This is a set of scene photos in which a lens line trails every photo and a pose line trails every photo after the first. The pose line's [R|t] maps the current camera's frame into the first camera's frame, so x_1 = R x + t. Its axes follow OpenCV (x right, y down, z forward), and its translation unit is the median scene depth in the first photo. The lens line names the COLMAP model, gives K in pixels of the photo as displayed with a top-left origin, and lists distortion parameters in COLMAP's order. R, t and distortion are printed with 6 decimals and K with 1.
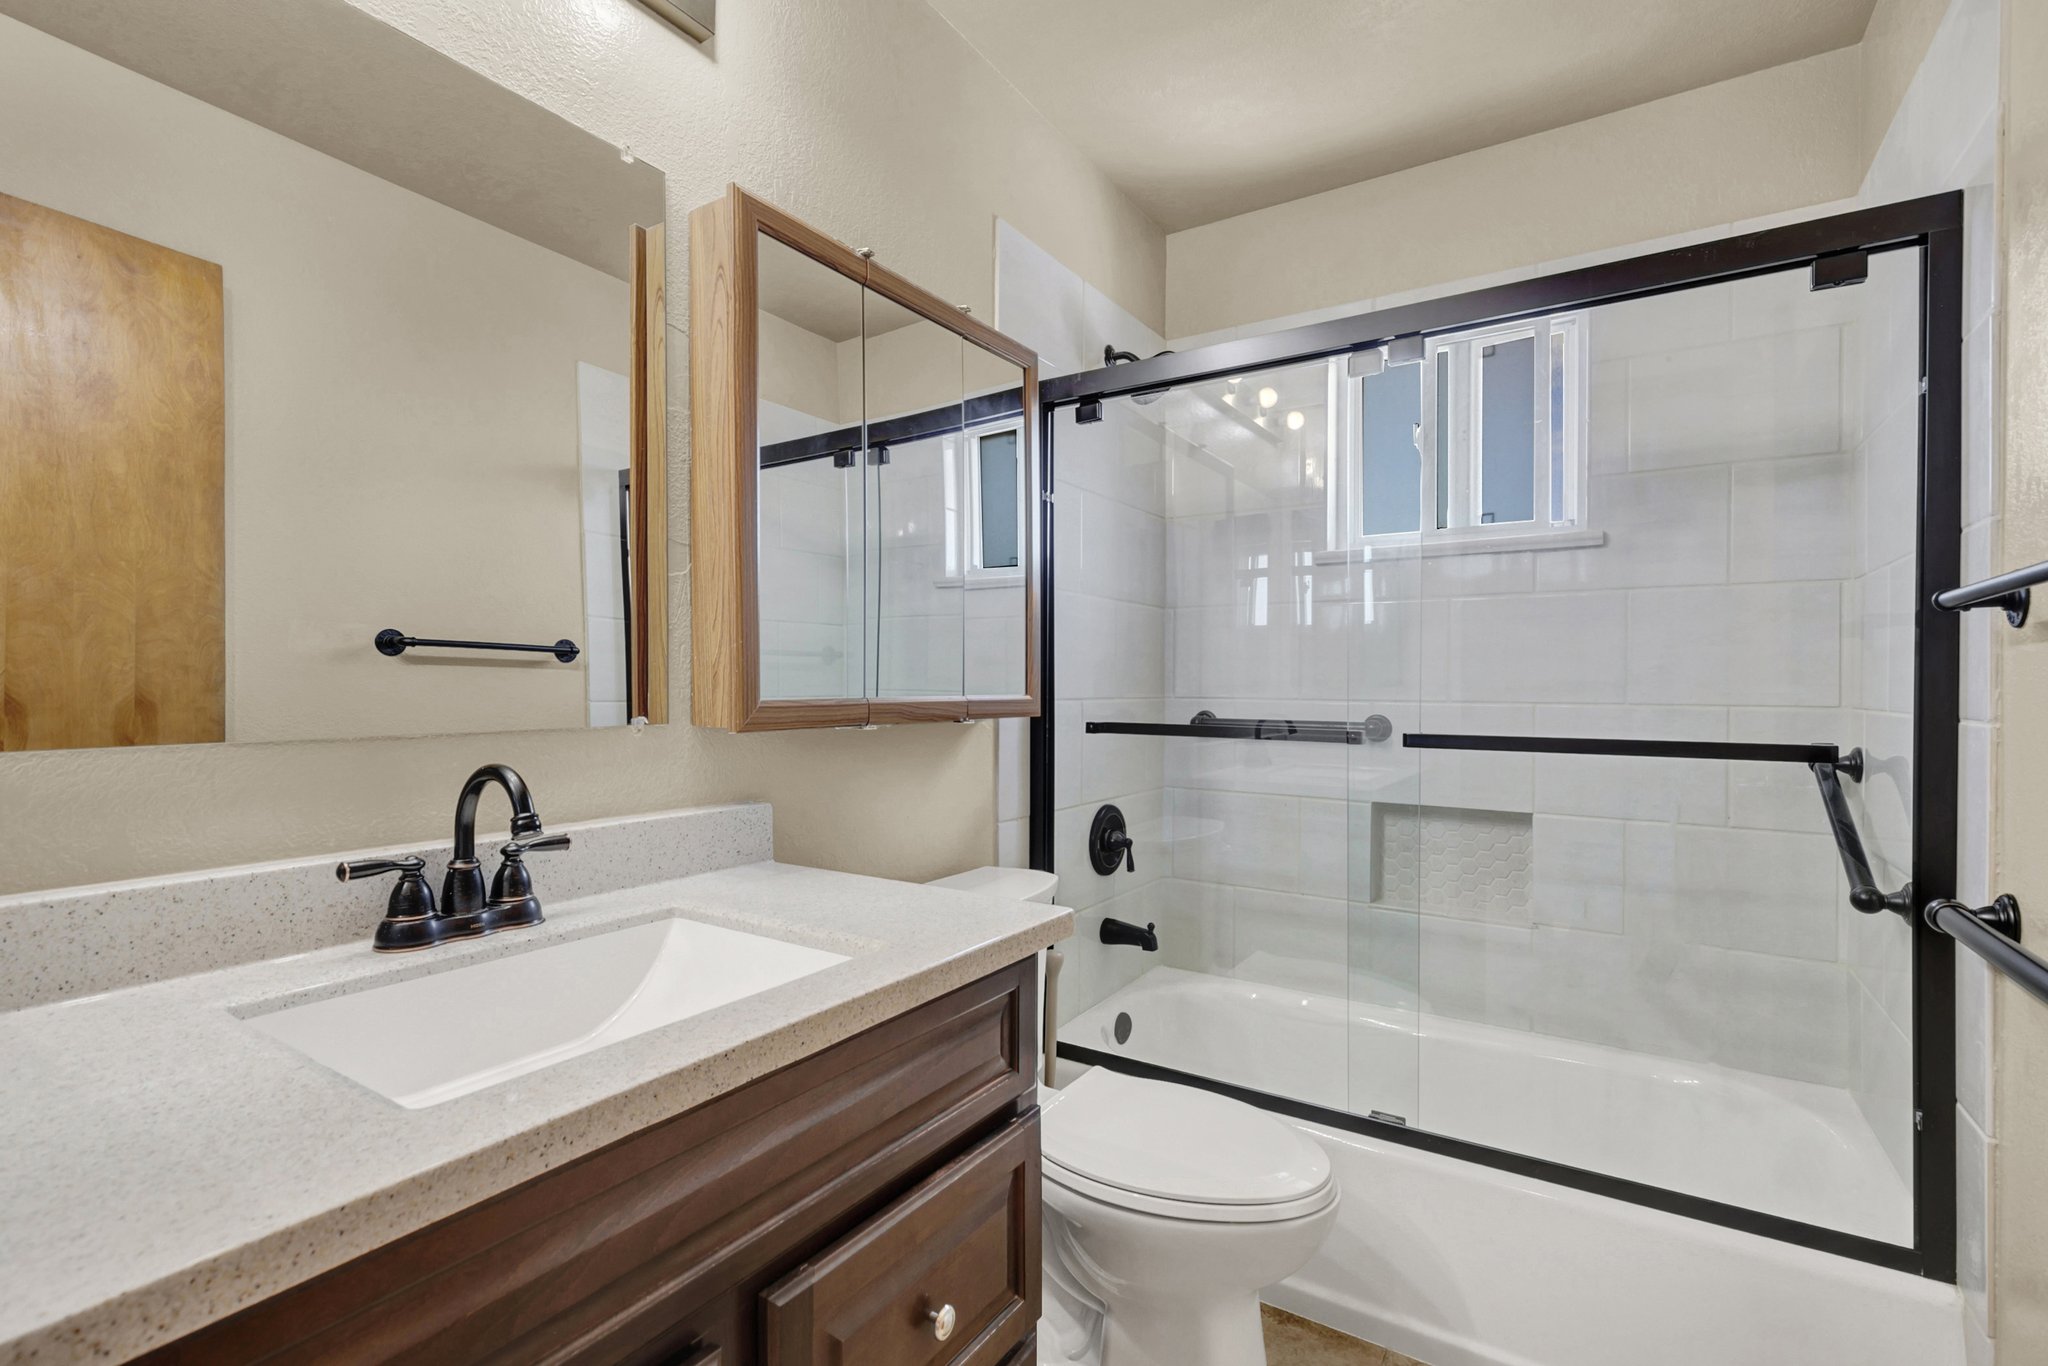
lens RADIAL K [[931.0, 0, 1029.2], [0, 931.0, 687.5], [0, 0, 1]] dist [0.009528, -0.000585]
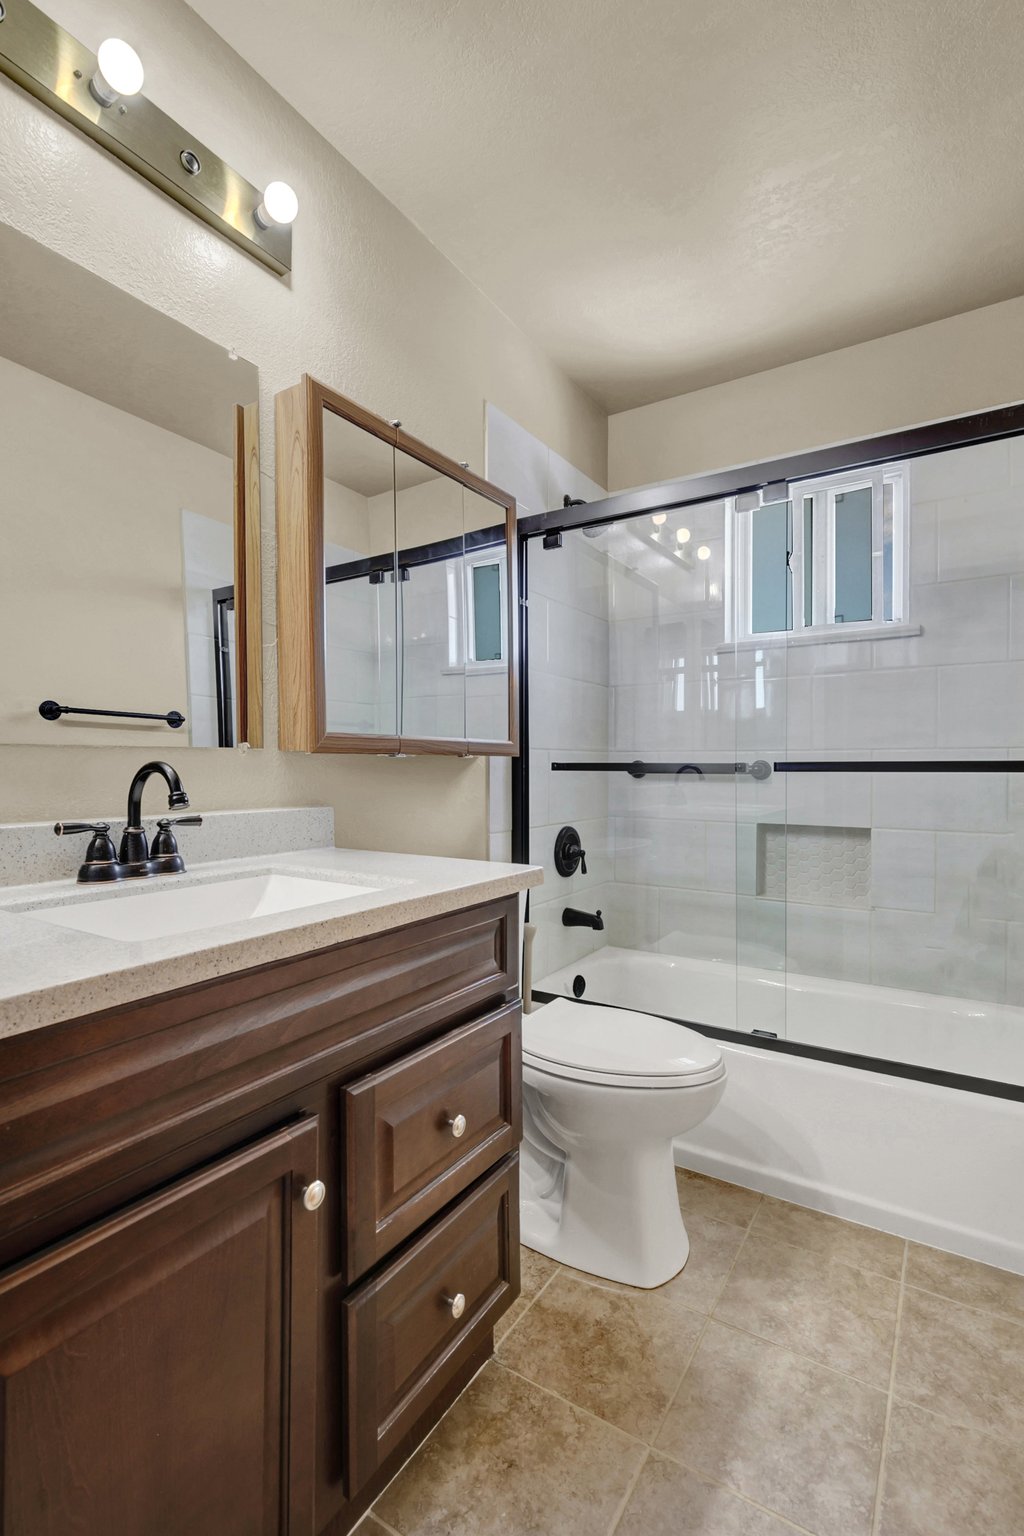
lens RADIAL K [[709.3, 0, 509.8], [0, 709.3, 774.6], [0, 0, 1]] dist [0.012341, -0.001251]
pose [[0.999989, -0.004594, 0.001218, -0.004068], [0.004587, 0.999974, 0.005519, 0.062874], [-0.001244, -0.005514, 0.999984, -0.088333]]
